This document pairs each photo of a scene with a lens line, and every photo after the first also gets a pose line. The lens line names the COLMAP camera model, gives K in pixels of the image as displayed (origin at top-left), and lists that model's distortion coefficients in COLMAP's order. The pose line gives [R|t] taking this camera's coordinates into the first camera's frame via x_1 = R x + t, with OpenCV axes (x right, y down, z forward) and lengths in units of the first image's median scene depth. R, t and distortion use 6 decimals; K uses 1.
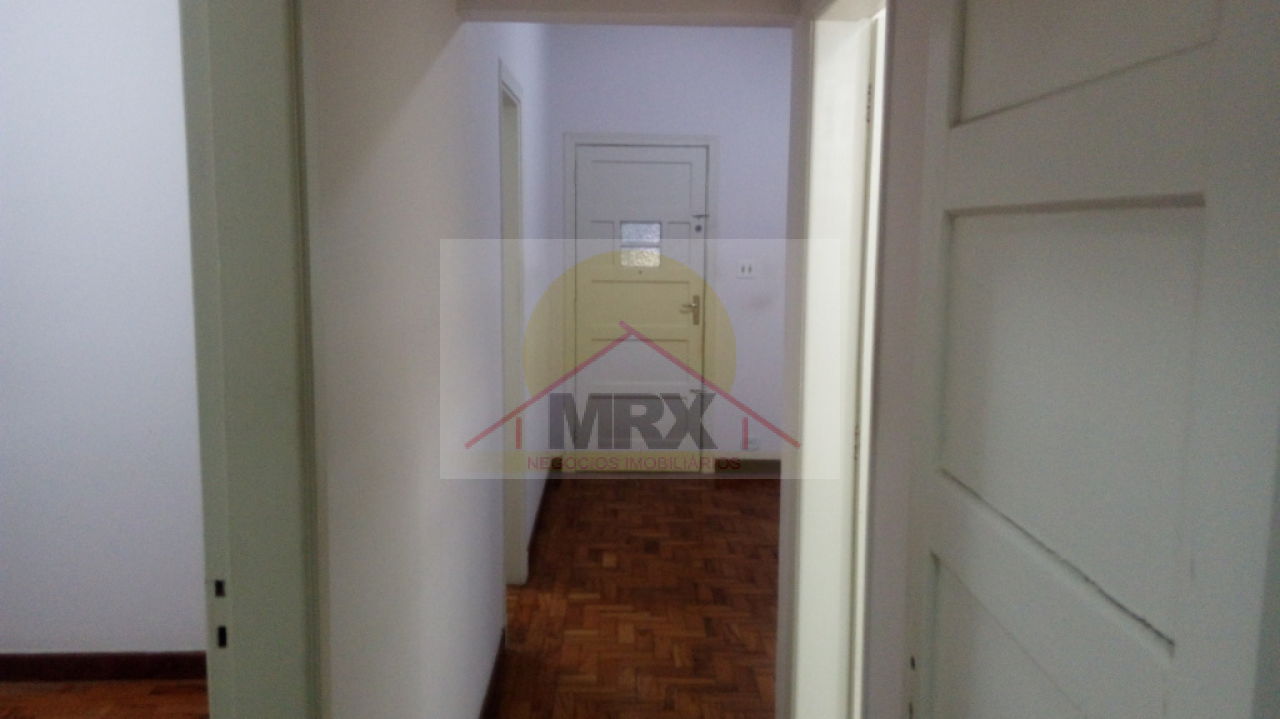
lens RADIAL K [[1016.5, 0, 640.0], [0, 1016.5, 359.5], [0, 0, 1]] dist [0.005186, -0.004838]
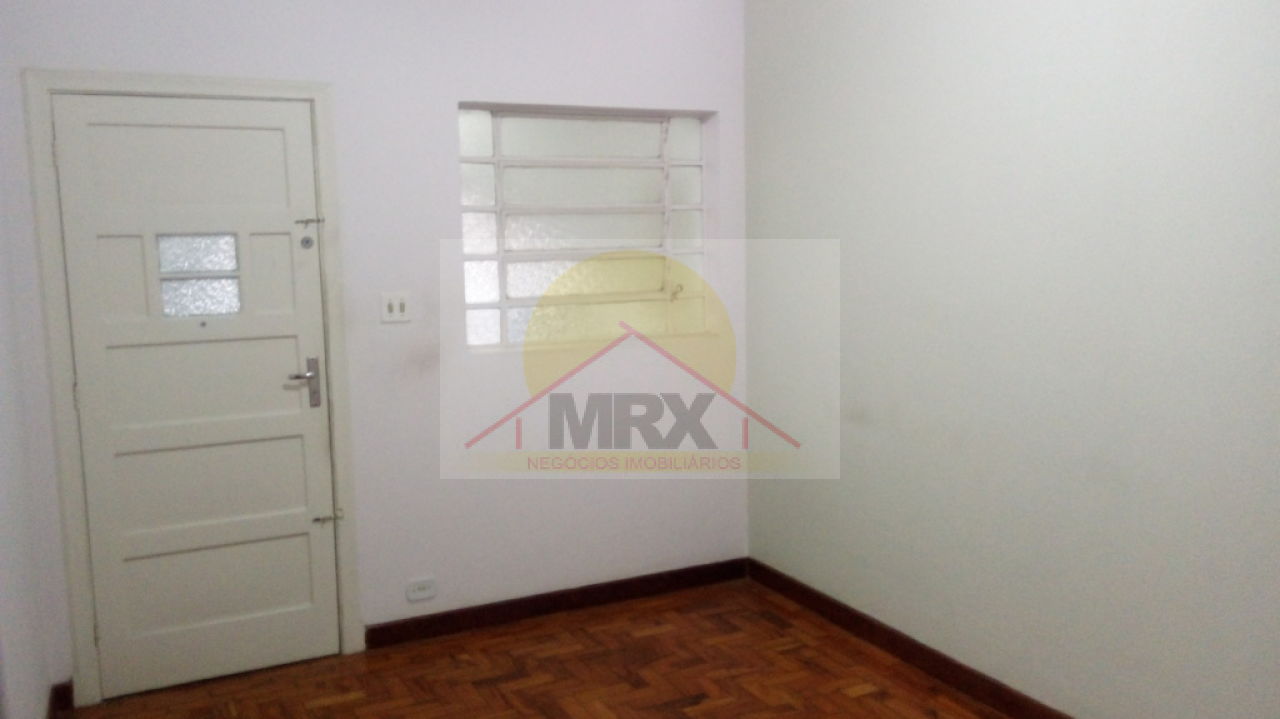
lens RADIAL K [[1016.5, 0, 640.0], [0, 1016.5, 359.5], [0, 0, 1]] dist [0.005186, -0.004838]
pose [[0.932494, -0.074180, 0.353486, 0.024963], [0.078468, 0.996914, 0.002207, -0.049088], [-0.352559, 0.025679, 0.935437, 0.395161]]
